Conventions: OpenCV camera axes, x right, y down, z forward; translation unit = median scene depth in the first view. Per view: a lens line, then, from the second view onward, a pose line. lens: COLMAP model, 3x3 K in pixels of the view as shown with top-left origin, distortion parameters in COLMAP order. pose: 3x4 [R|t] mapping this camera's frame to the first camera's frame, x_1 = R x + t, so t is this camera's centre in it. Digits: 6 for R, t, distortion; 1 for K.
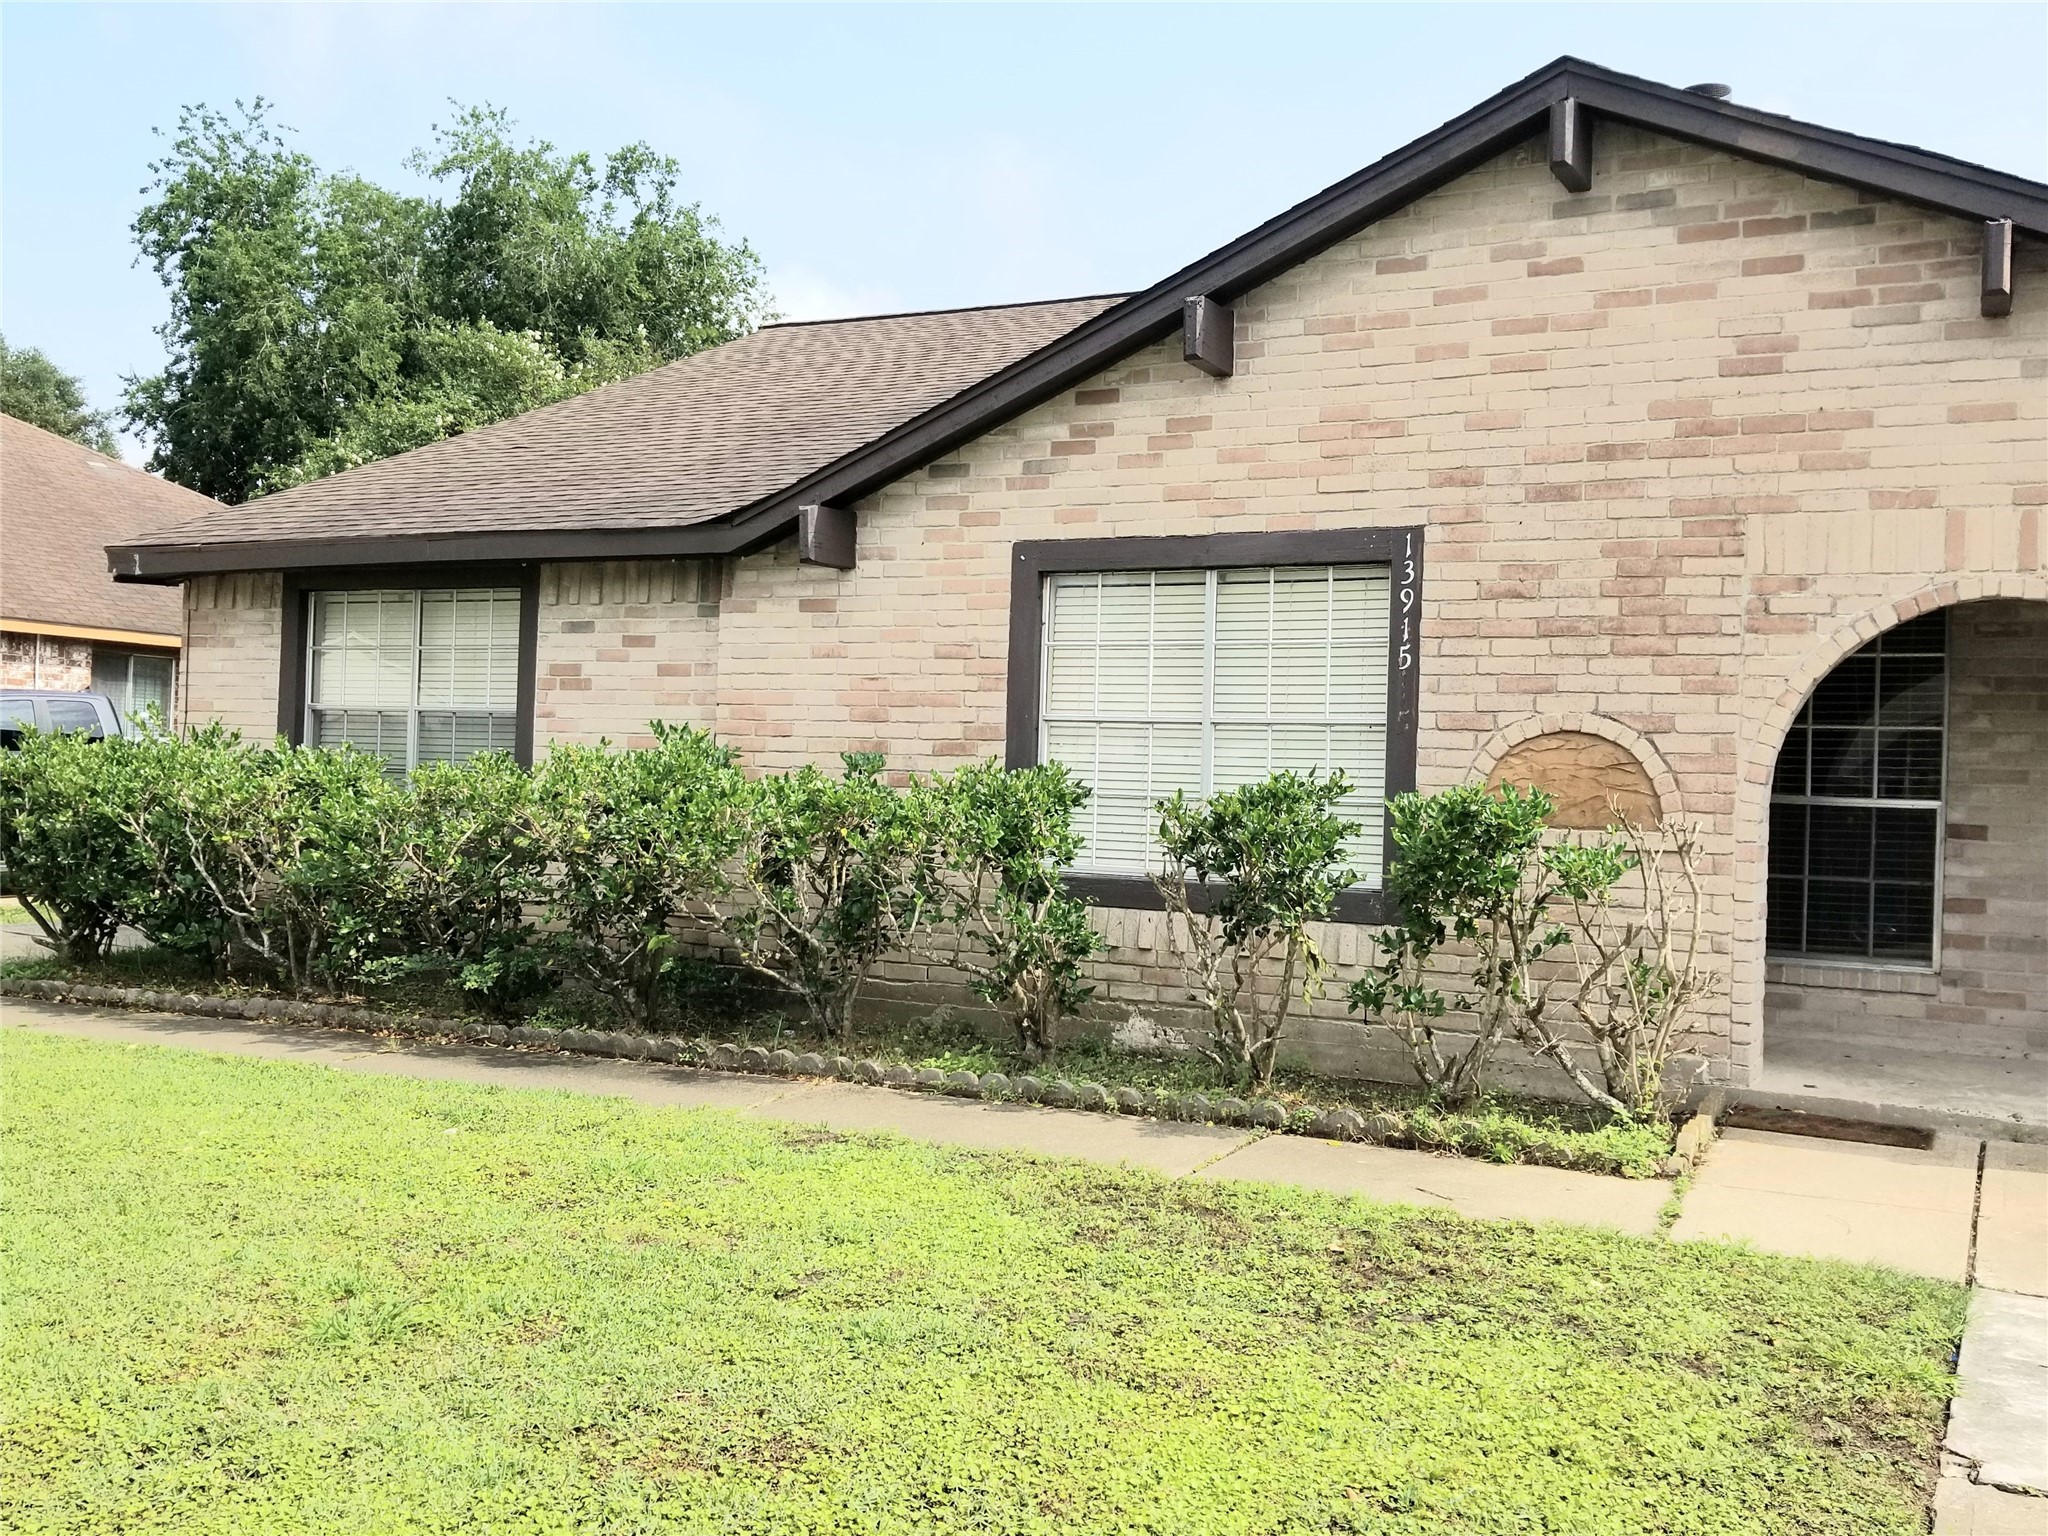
lens RADIAL K [[1612.4, 0, 1021.7], [0, 1612.4, 761.2], [0, 0, 1]] dist [0.085059, -0.156413]
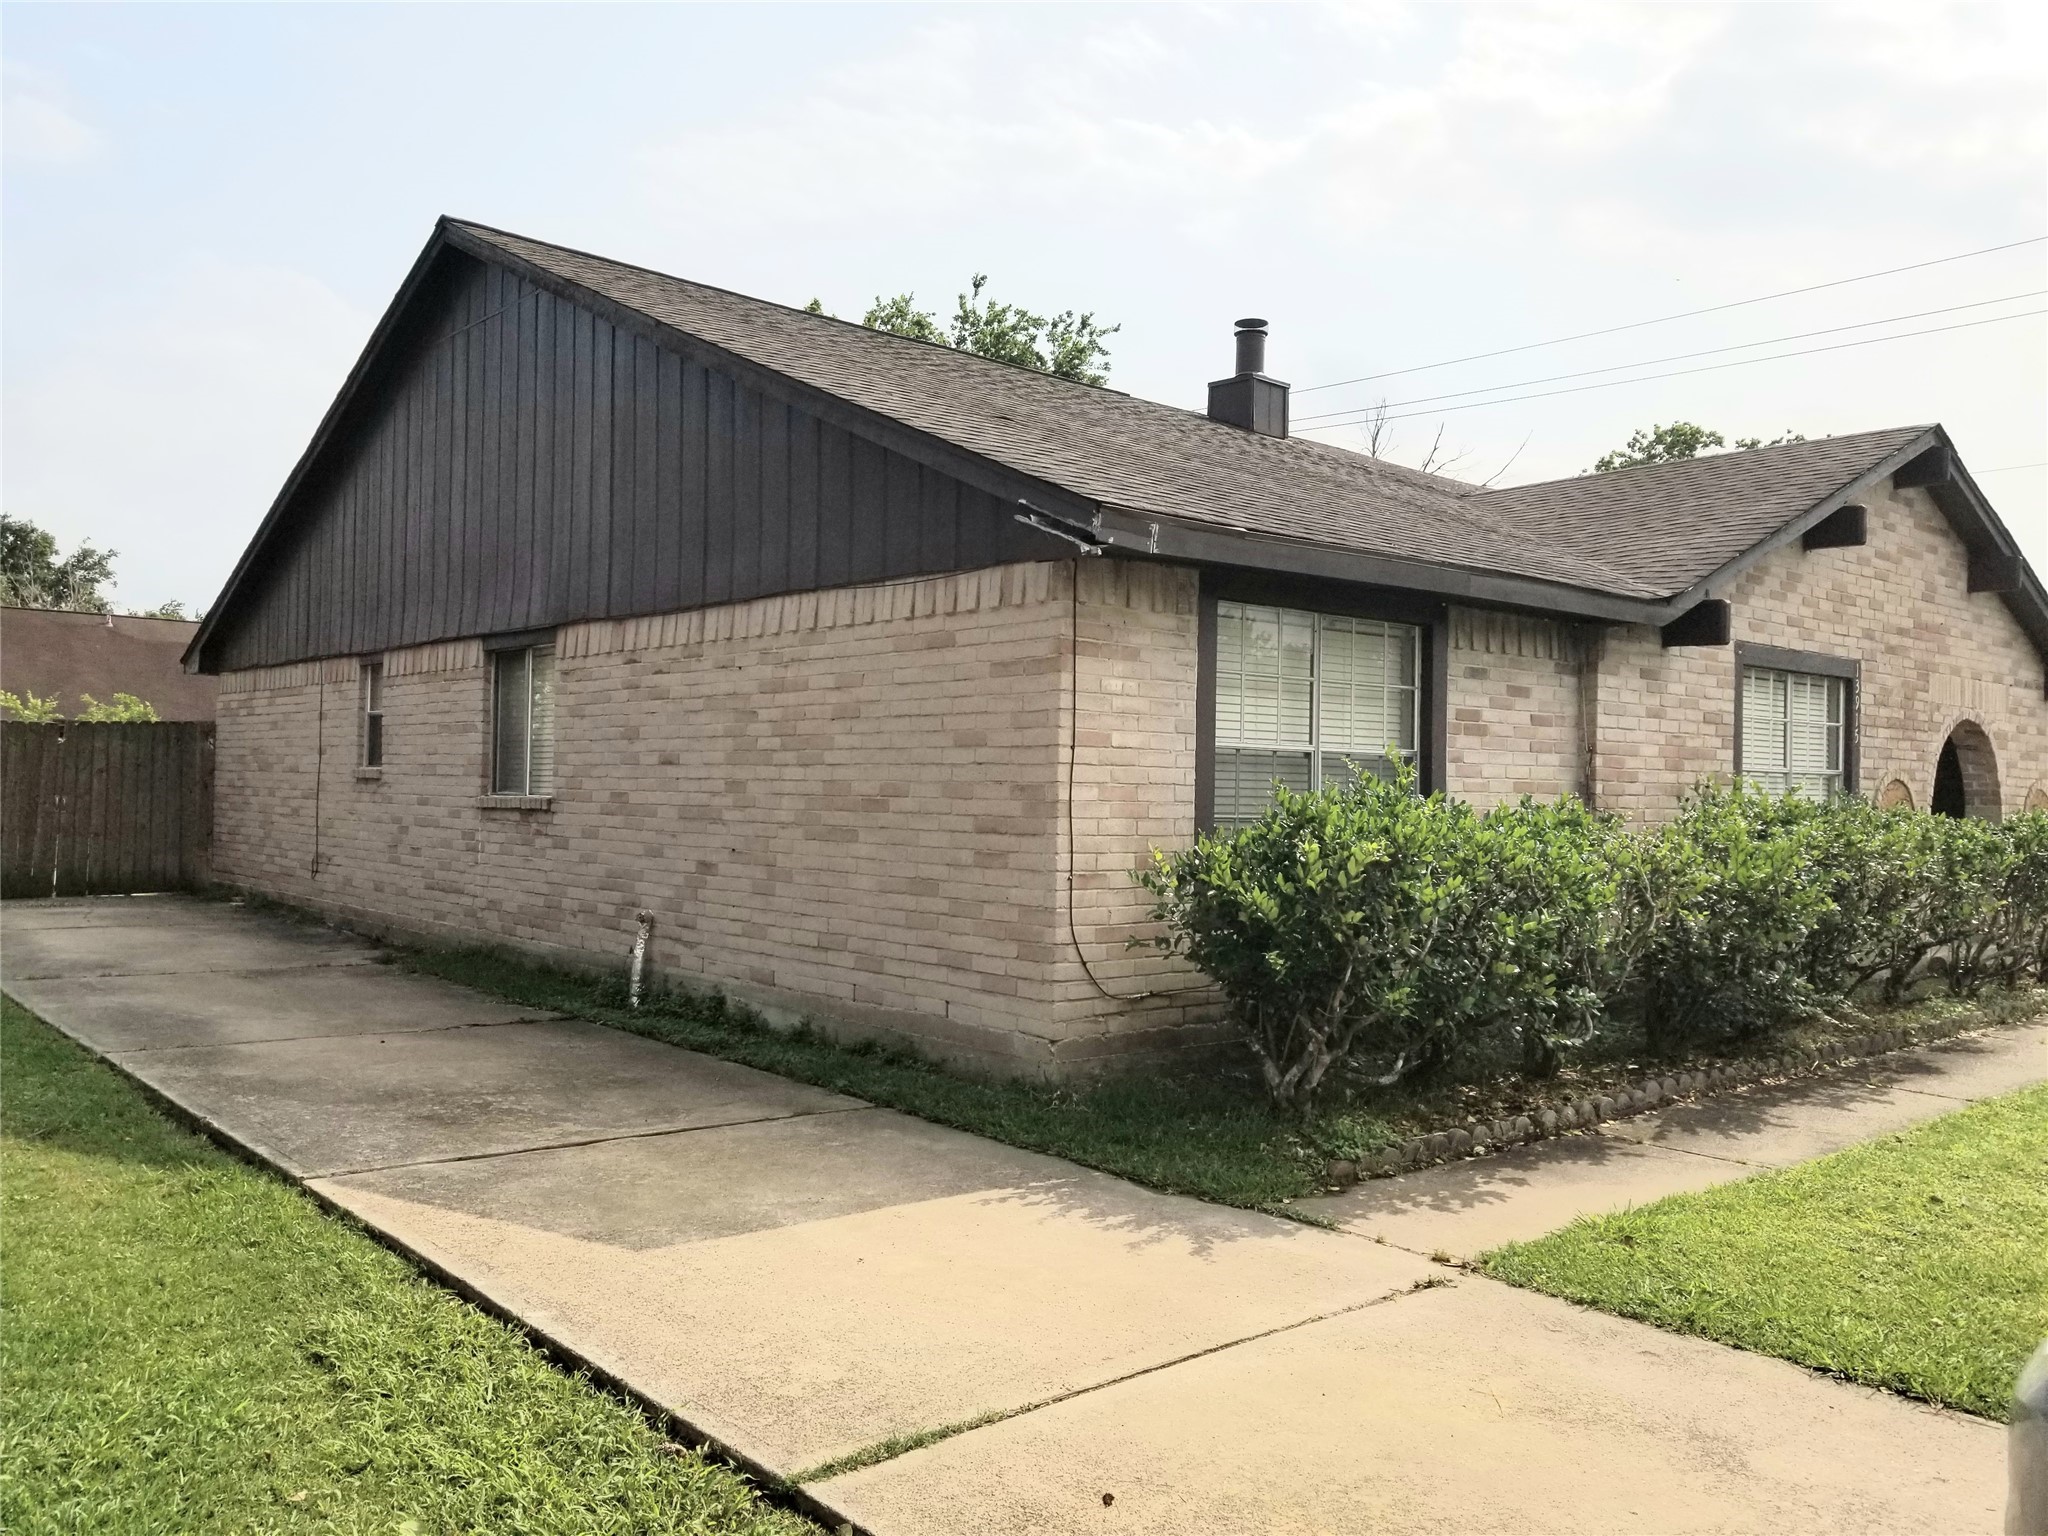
lens RADIAL K [[1612.4, 0, 1021.7], [0, 1612.4, 761.2], [0, 0, 1]] dist [0.085059, -0.156413]
pose [[0.417065, 0.000086, 0.908877, -1.318209], [-0.002127, 0.999997, 0.000882, -0.028672], [-0.908874, -0.002301, 0.417064, 0.843114]]
